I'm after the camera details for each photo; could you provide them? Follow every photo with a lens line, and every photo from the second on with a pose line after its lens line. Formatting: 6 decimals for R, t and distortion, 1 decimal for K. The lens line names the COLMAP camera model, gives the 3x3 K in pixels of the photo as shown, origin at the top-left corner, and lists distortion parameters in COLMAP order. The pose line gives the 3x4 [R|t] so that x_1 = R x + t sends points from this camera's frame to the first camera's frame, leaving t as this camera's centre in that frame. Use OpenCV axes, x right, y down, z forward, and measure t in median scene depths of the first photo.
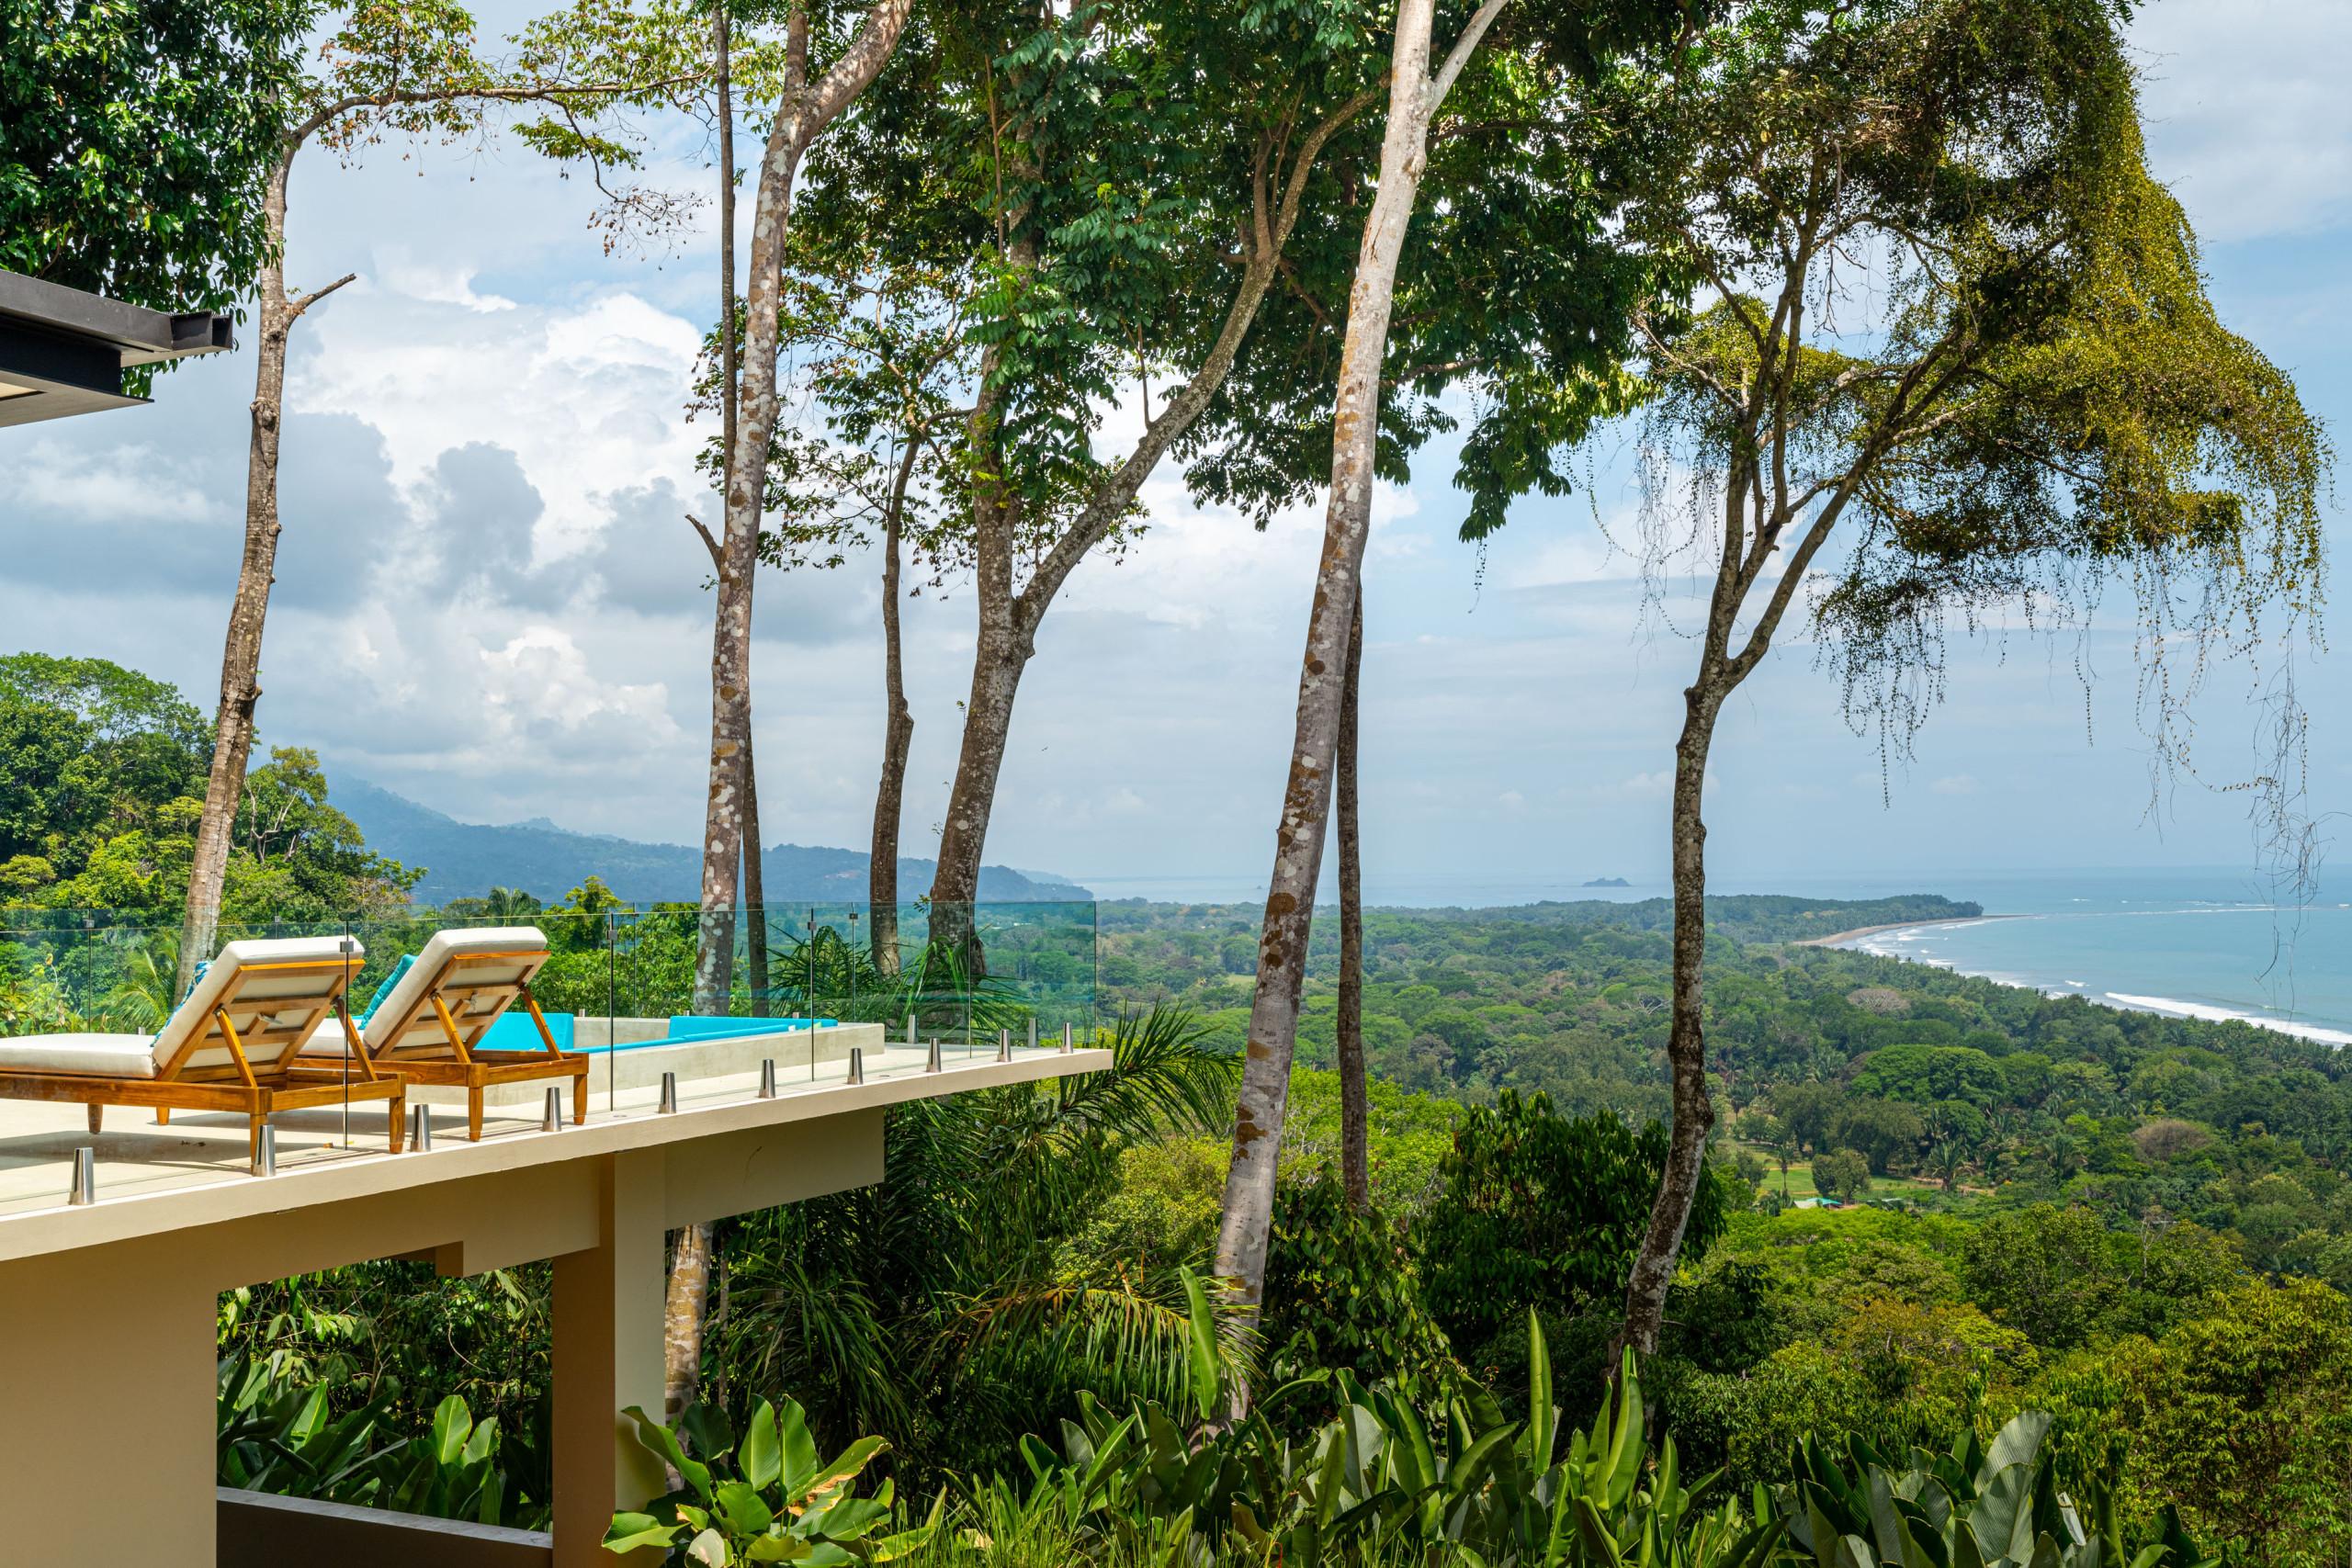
lens RADIAL K [[2162.5, 0, 1183.2], [0, 2162.5, 791.5], [0, 0, 1]] dist [0.032556, 0.000000]
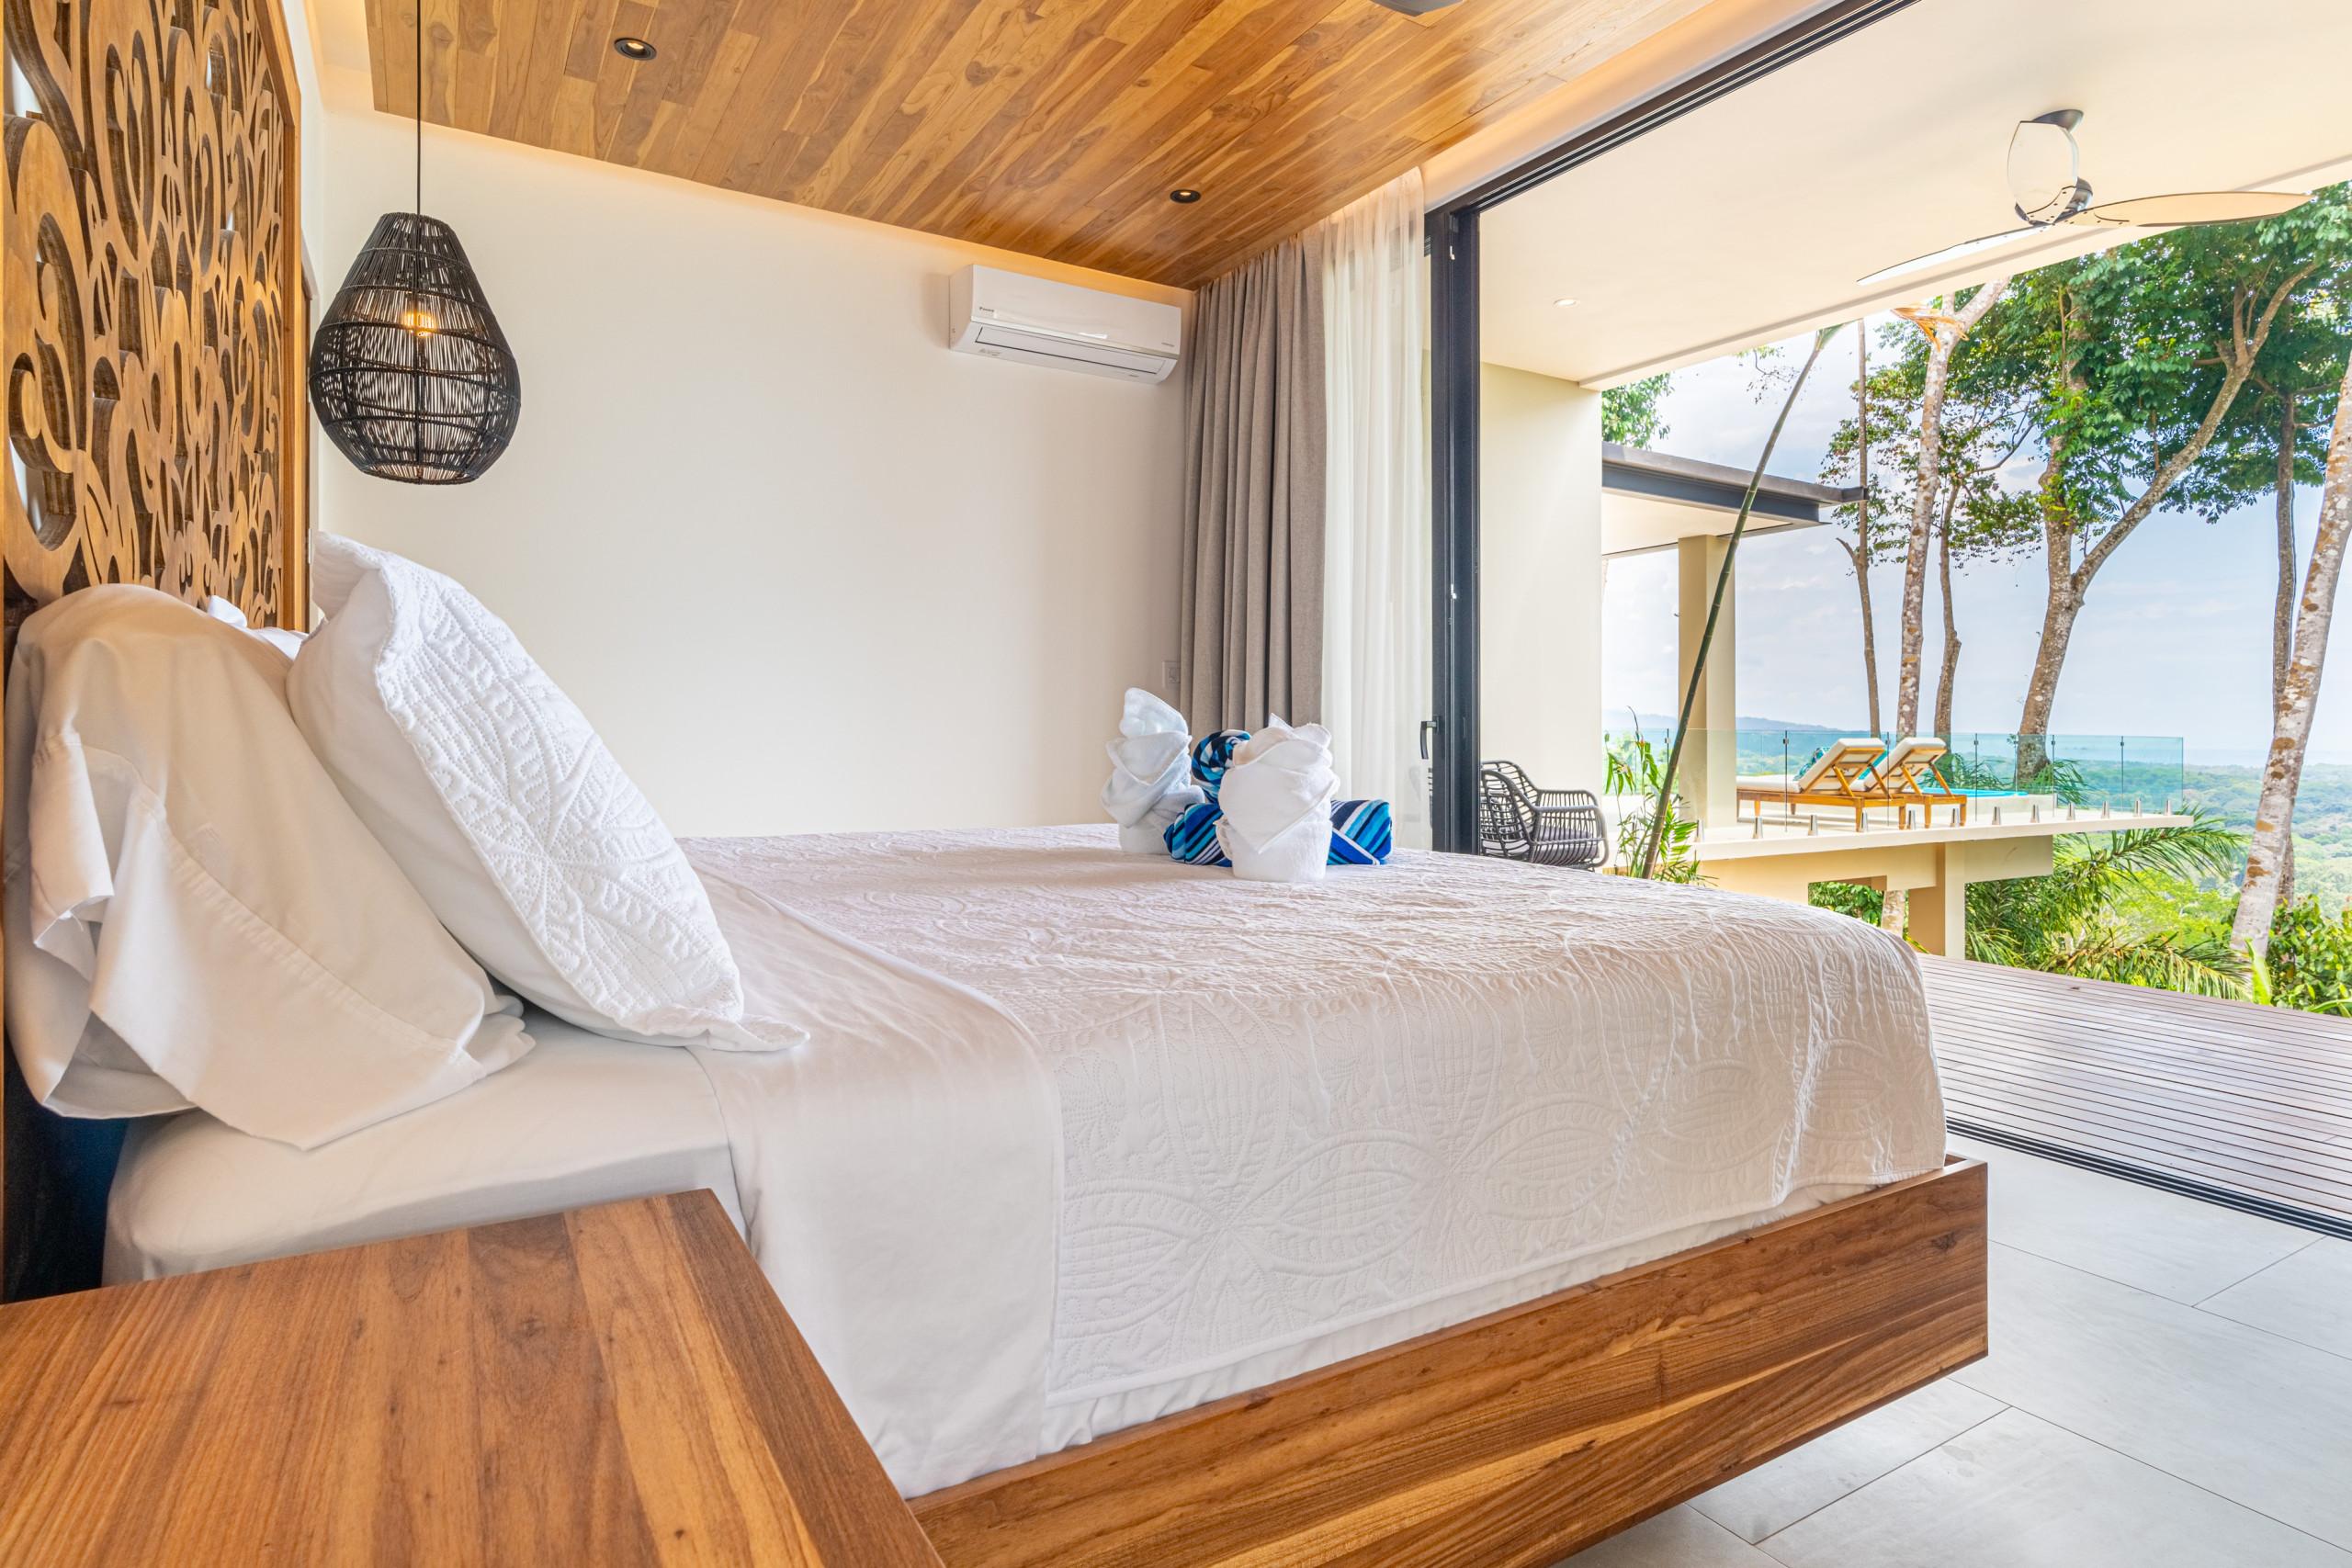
lens RADIAL K [[1233.4, 0, 1148.2], [0, 1233.4, 725.3], [0, 0, 1]] dist [-0.001269, -0.000681]
pose [[0.839626, 0.015062, -0.542956, -0.164847], [0.001801, 0.999533, 0.030512, 0.004648], [0.543162, -0.026596, 0.839206, -0.296363]]
